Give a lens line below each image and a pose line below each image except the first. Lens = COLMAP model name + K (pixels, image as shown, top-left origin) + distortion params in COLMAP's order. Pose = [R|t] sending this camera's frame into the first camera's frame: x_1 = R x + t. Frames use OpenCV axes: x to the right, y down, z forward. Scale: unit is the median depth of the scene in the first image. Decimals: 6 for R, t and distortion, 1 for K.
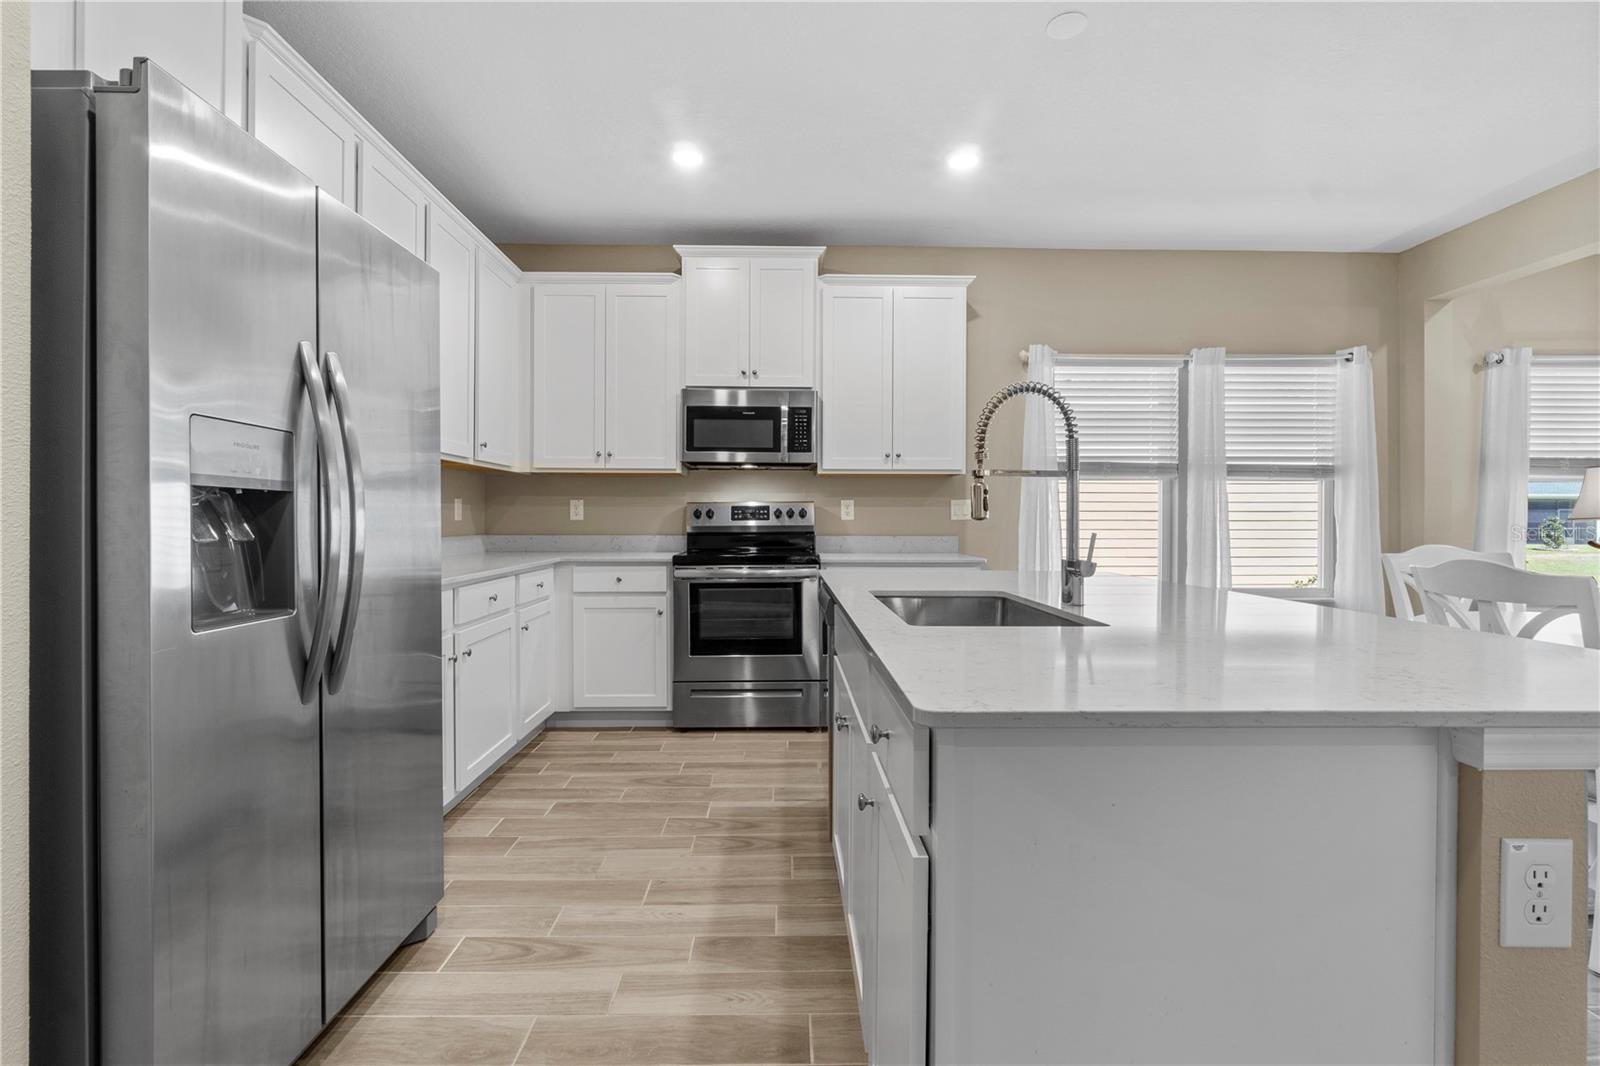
lens RADIAL K [[746.5, 0, 795.0], [0, 746.5, 515.5], [0, 0, 1]] dist [-0.004612, -0.000108]
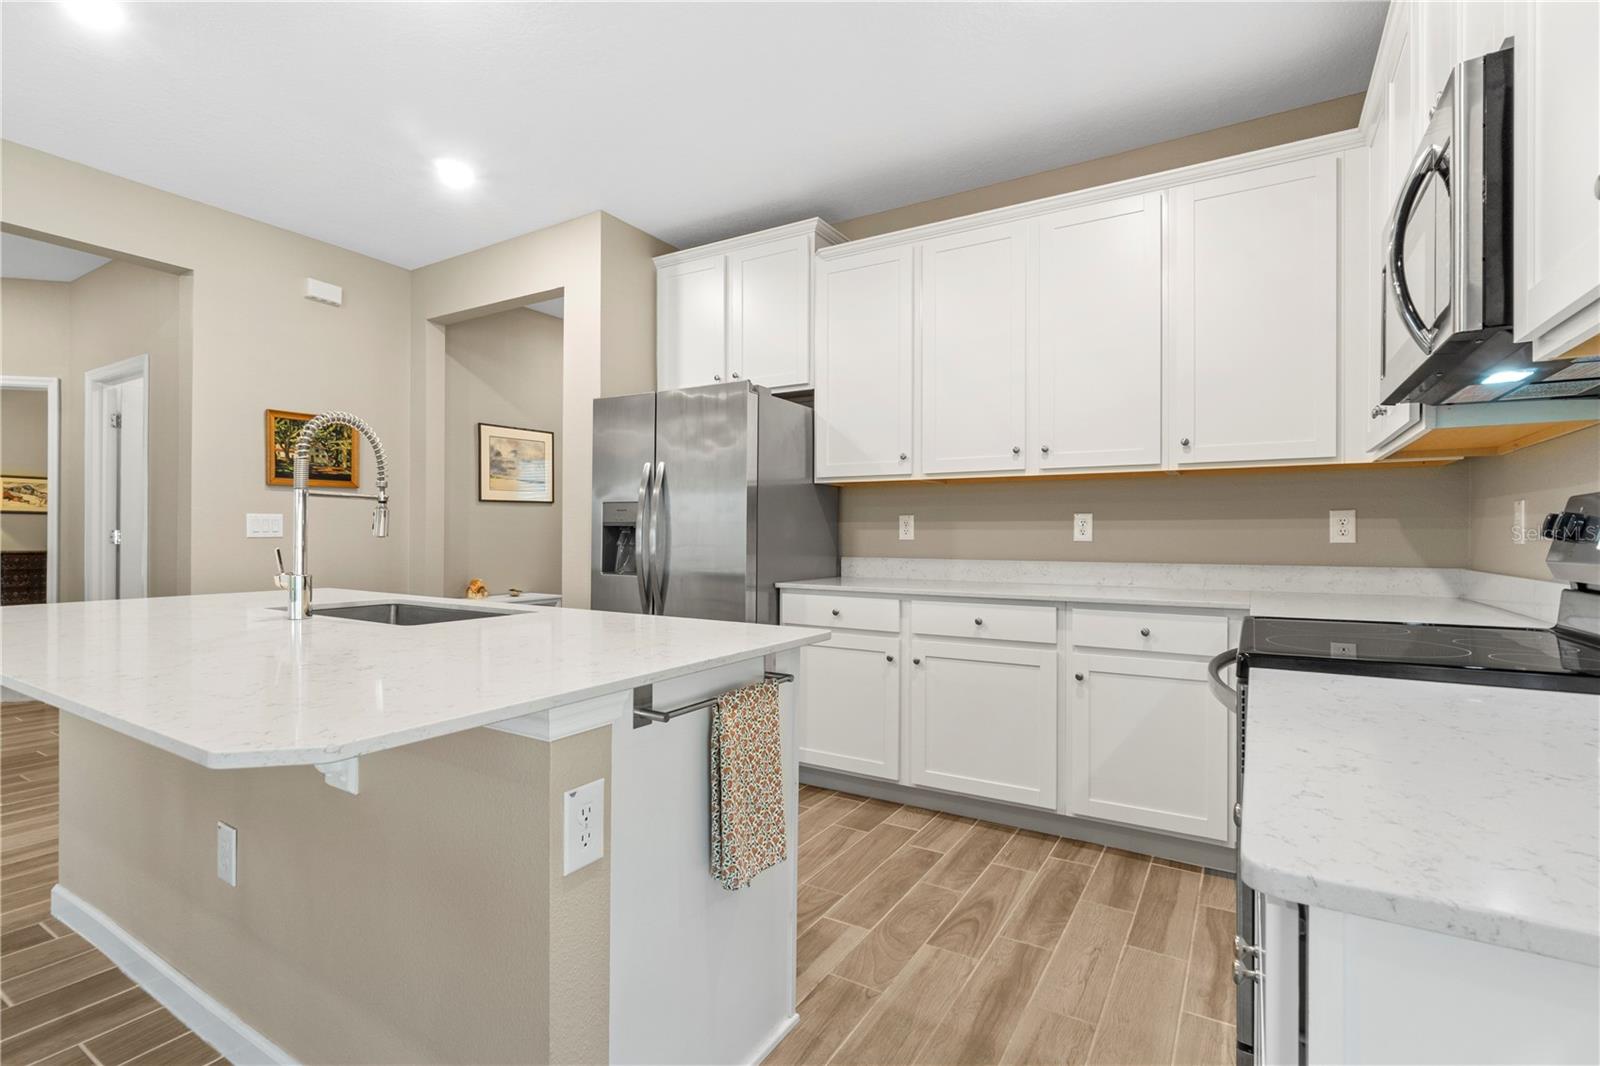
lens RADIAL K [[749.7, 0, 785.5], [0, 749.7, 533.5], [0, 0, 1]] dist [-0.000918, -0.000132]
pose [[-0.545870, -0.006080, -0.837848, 0.382421], [-0.003139, 0.999981, -0.005212, 0.002880], [0.837864, -0.000215, -0.545879, 0.938645]]
